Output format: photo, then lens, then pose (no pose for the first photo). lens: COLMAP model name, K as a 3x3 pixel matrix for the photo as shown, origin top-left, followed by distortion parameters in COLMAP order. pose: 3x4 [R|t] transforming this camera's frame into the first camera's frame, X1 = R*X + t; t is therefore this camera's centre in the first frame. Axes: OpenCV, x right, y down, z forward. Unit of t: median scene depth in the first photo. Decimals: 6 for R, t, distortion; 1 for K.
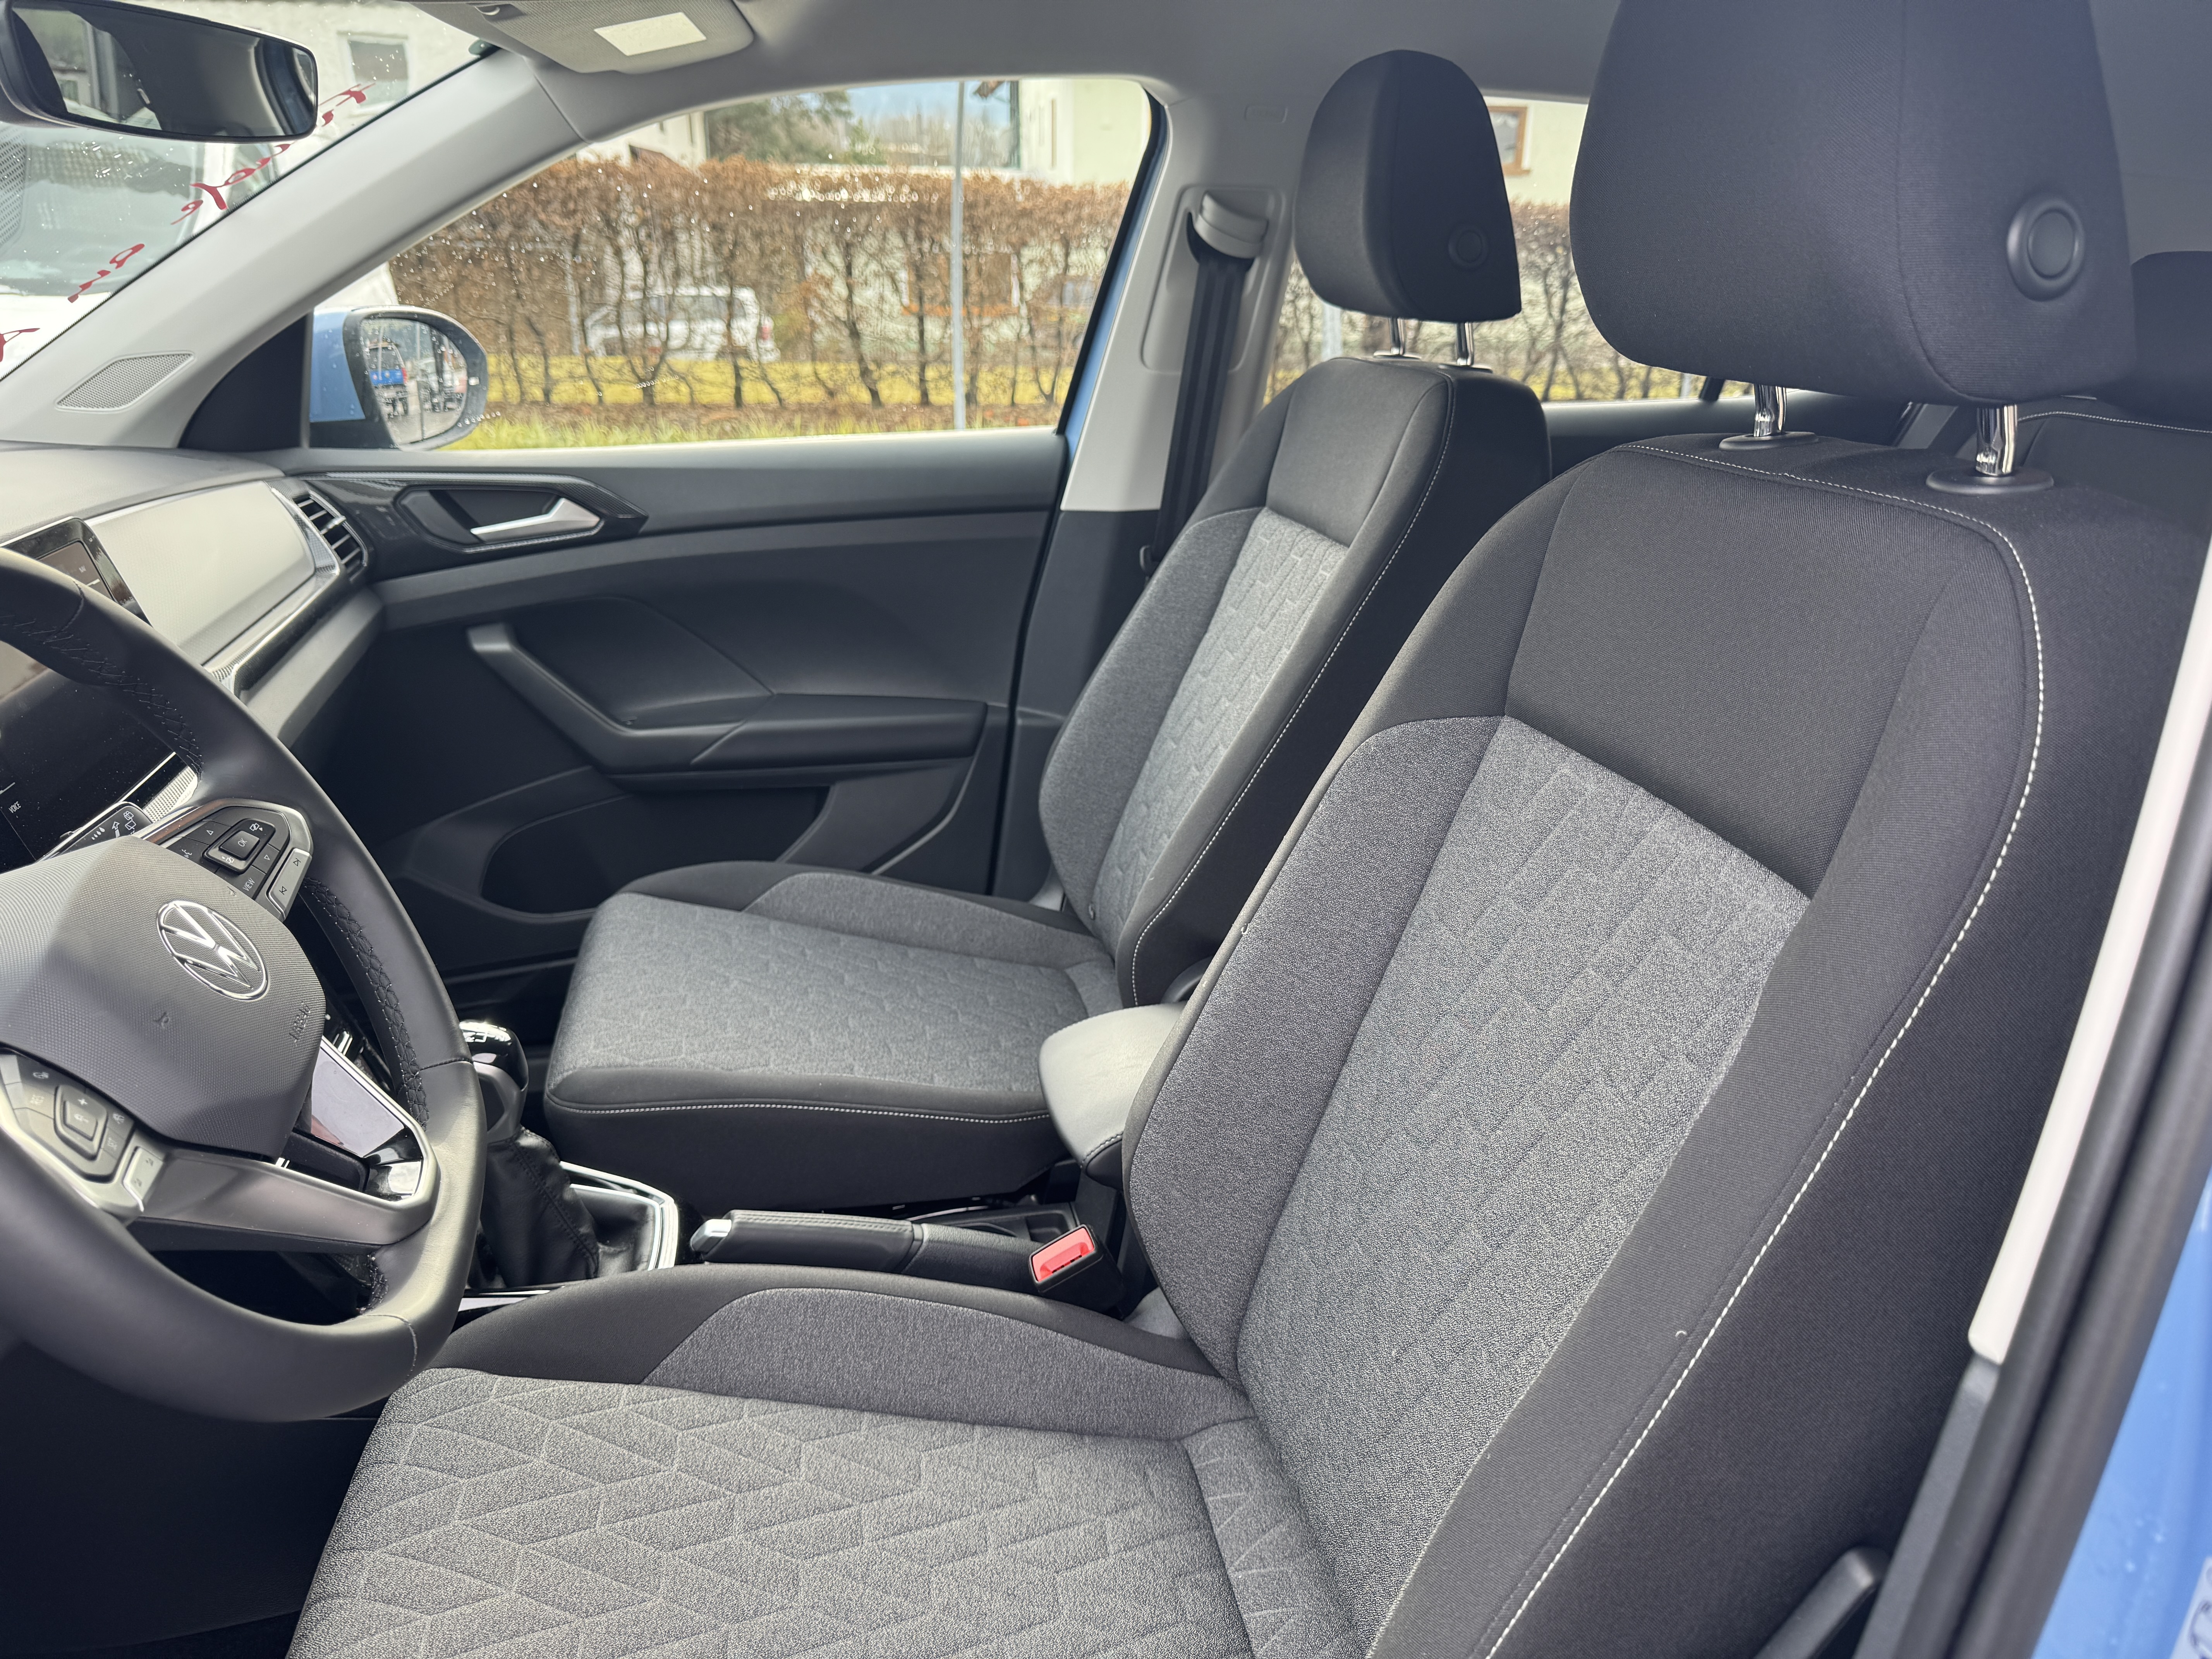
lens RADIAL K [[1547.9, 0, 1151.2], [0, 1547.9, 875.9], [0, 0, 1]] dist [-0.005914, -0.020826]
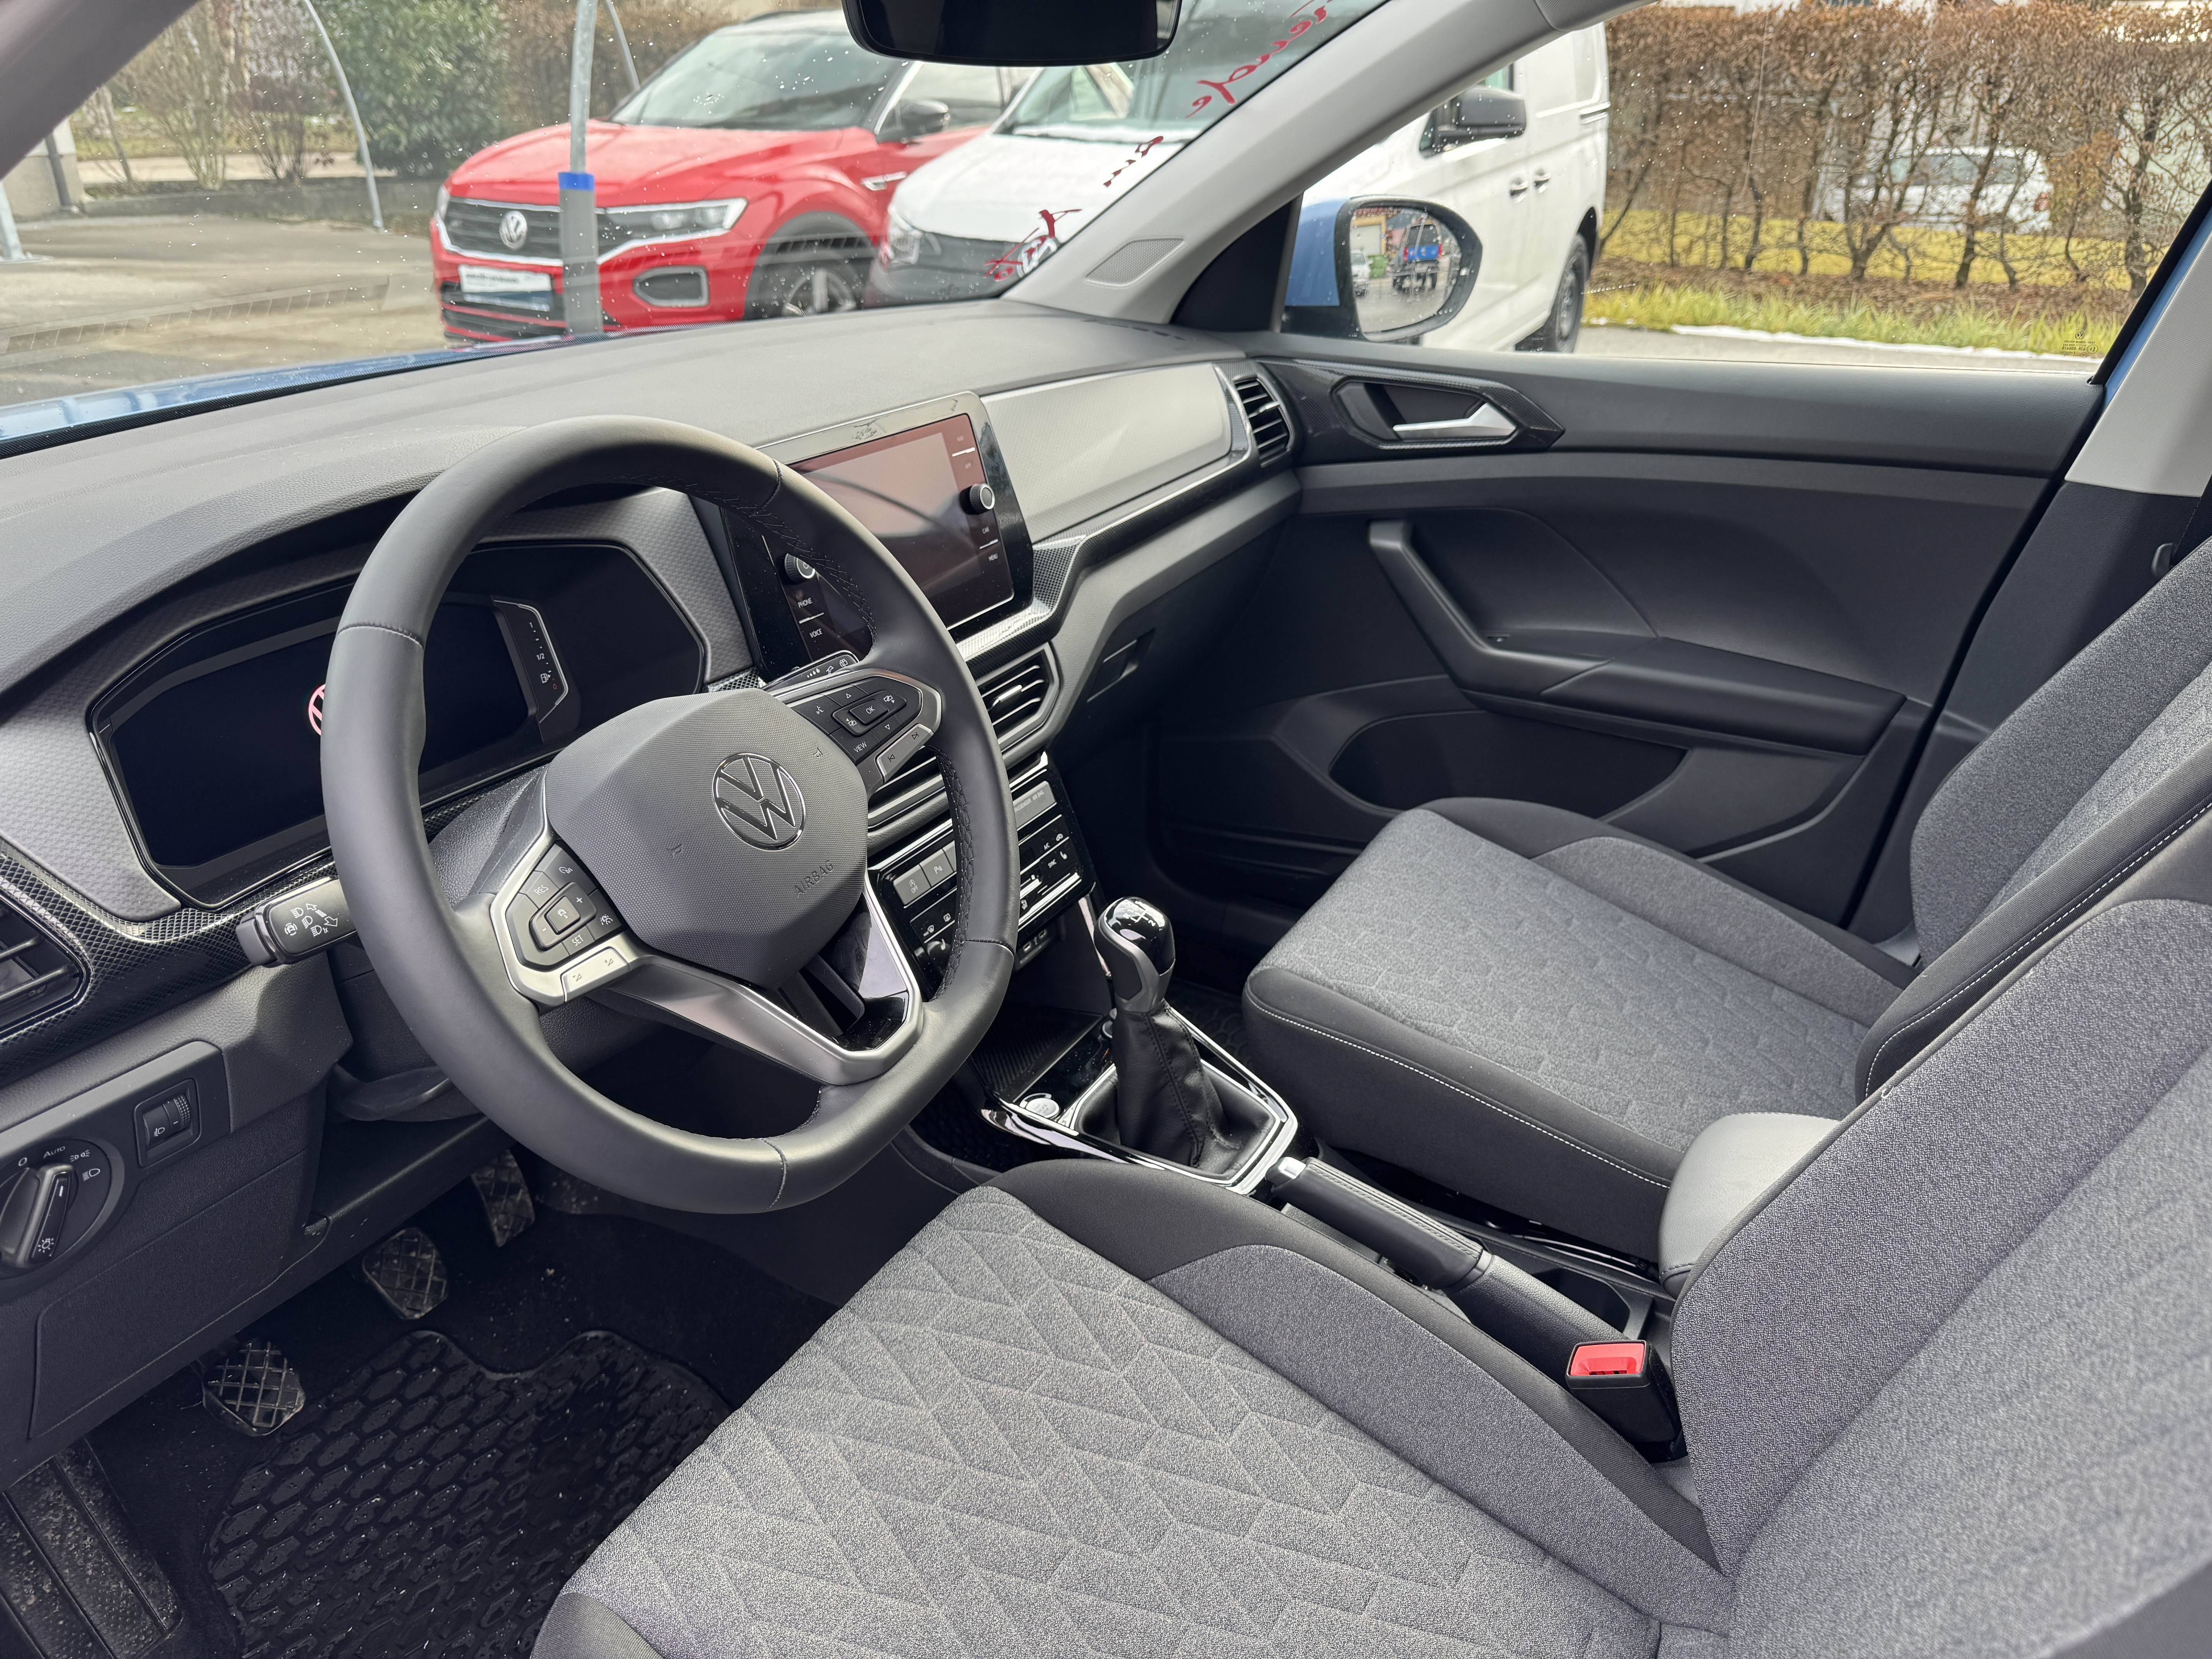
lens RADIAL K [[1547.9, 0, 1094.6], [0, 1547.9, 866.3], [0, 0, 1]] dist [-0.005914, -0.020826]
pose [[0.726606, 0.283727, -0.625734, 0.131325], [-0.235604, 0.958422, 0.160994, -0.060732], [0.645395, 0.030446, 0.763242, 0.098782]]
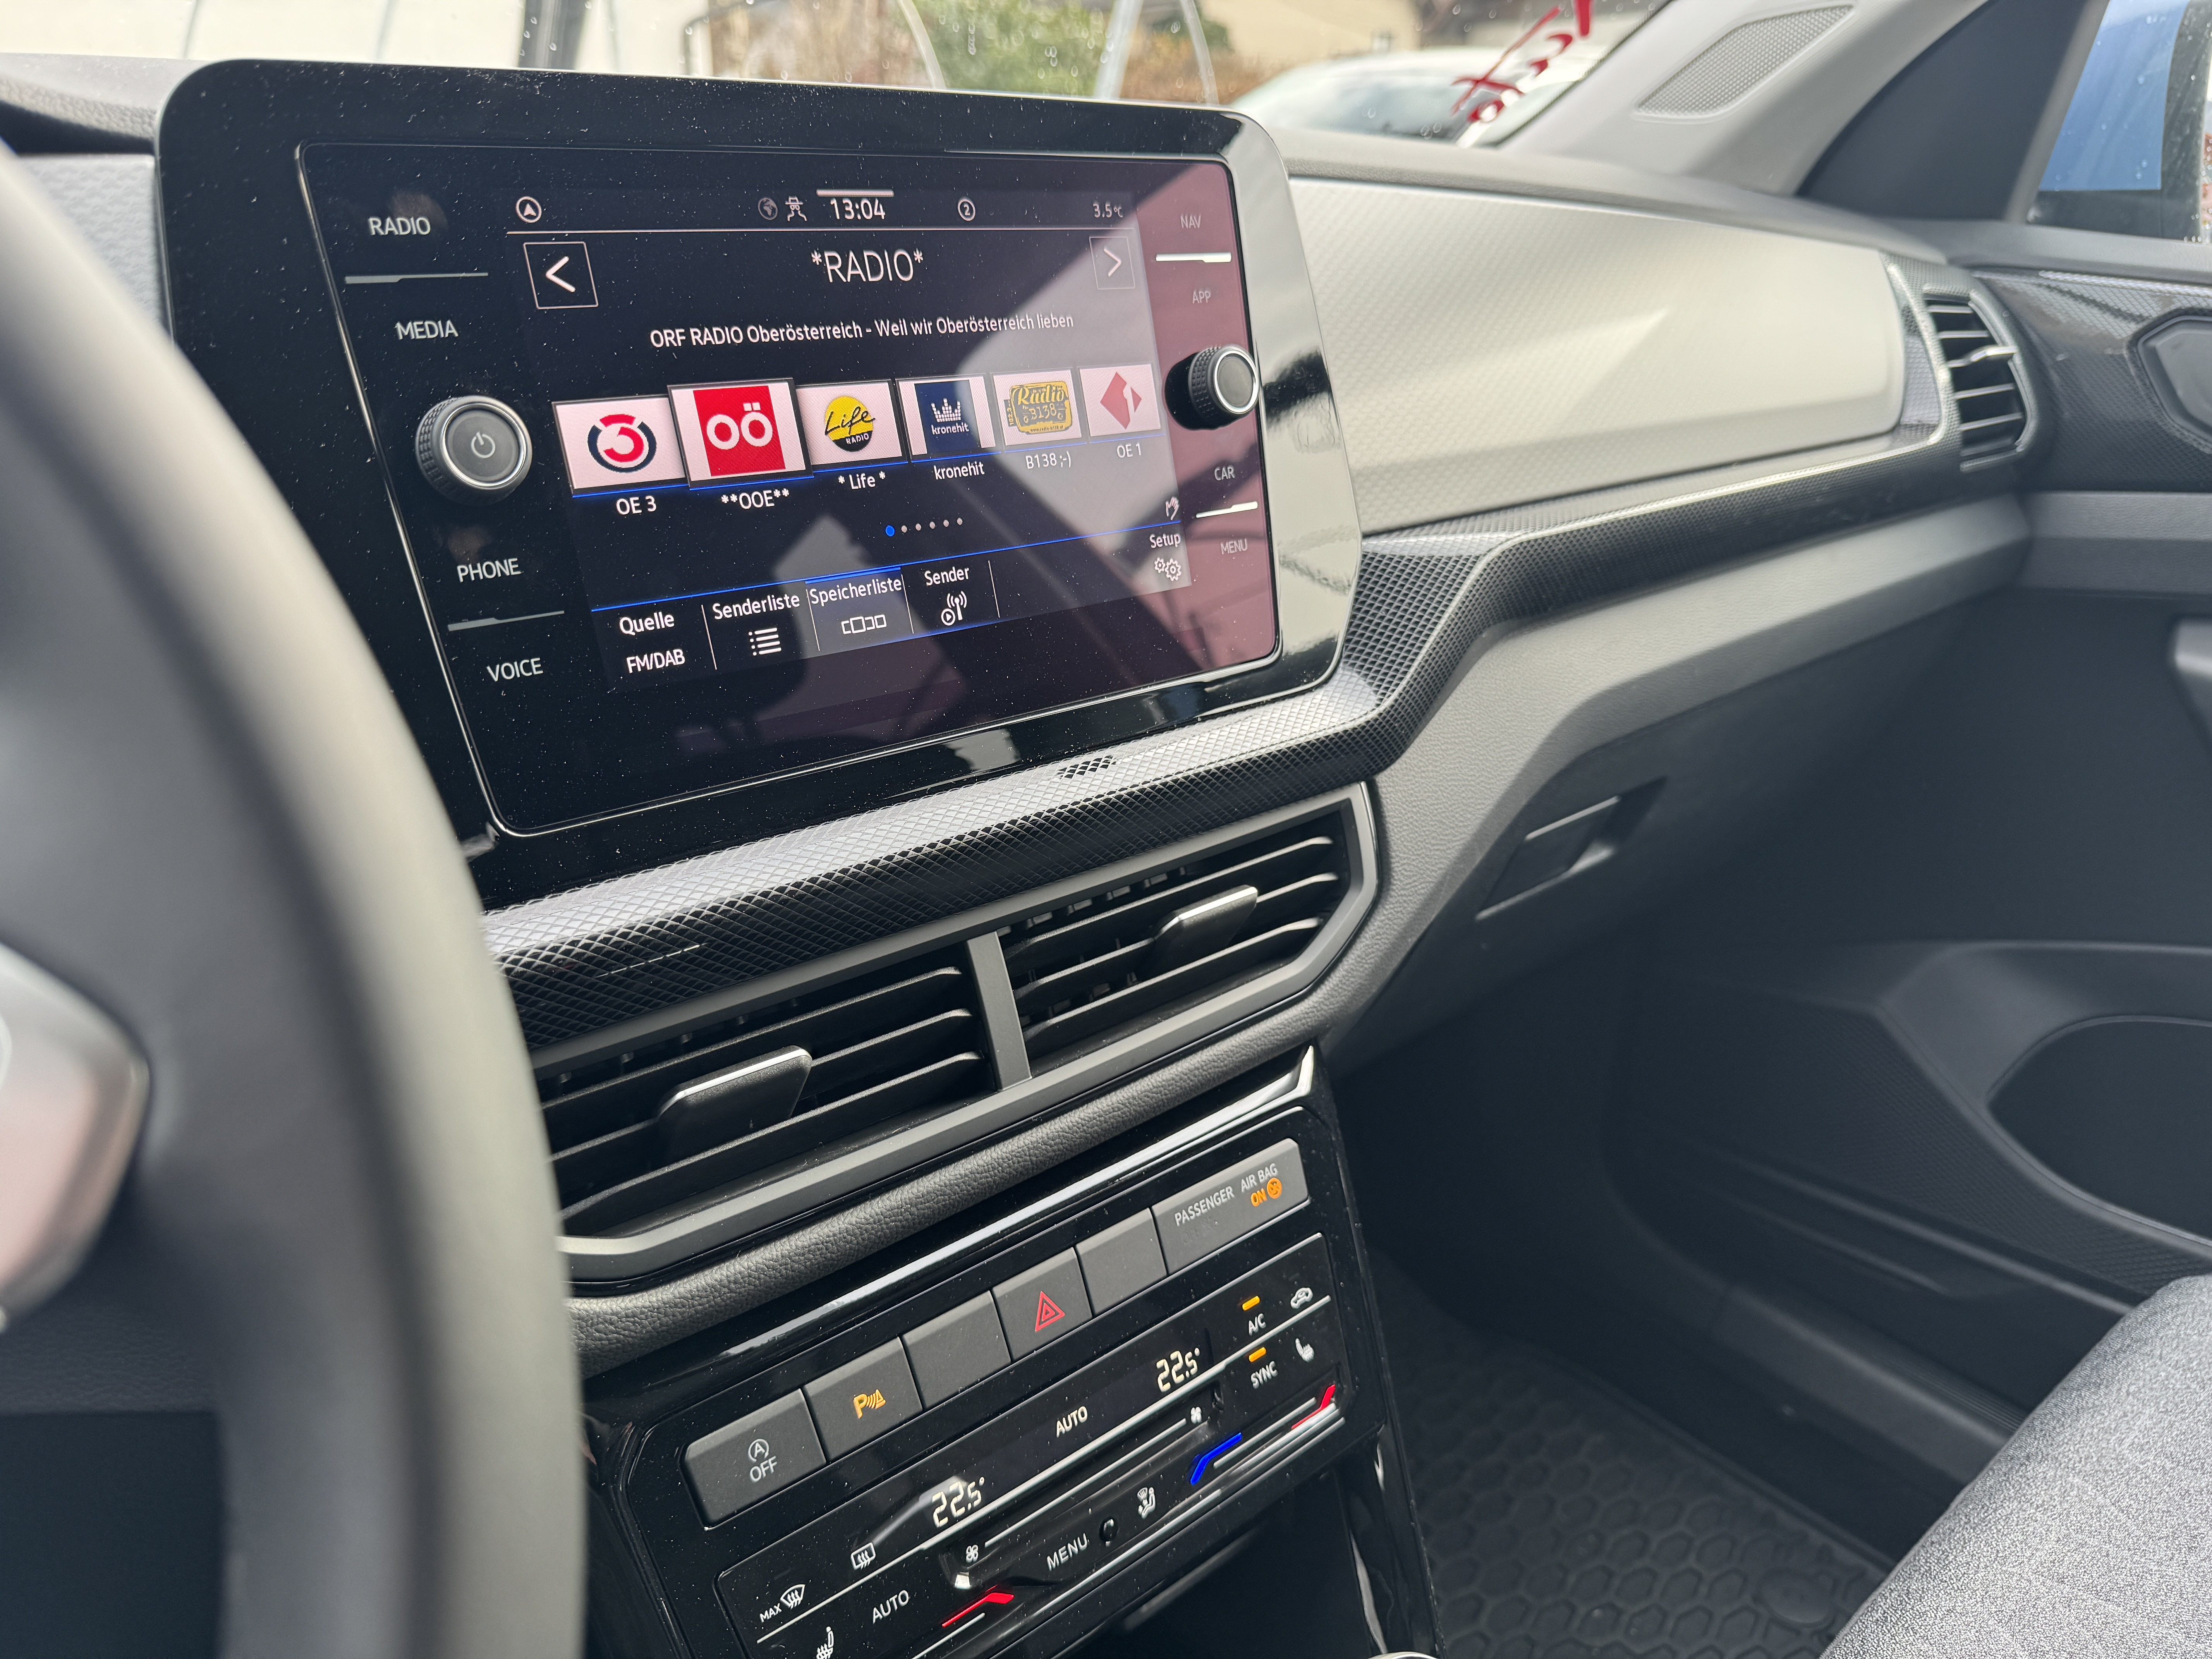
lens RADIAL K [[1547.9, 0, 1108.5], [0, 1547.9, 829.2], [0, 0, 1]] dist [-0.005914, -0.020826]
pose [[0.449357, 0.326995, -0.831356, -0.165885], [-0.343824, 0.922222, 0.176894, -0.066071], [0.824538, 0.206351, 0.526836, 0.467778]]
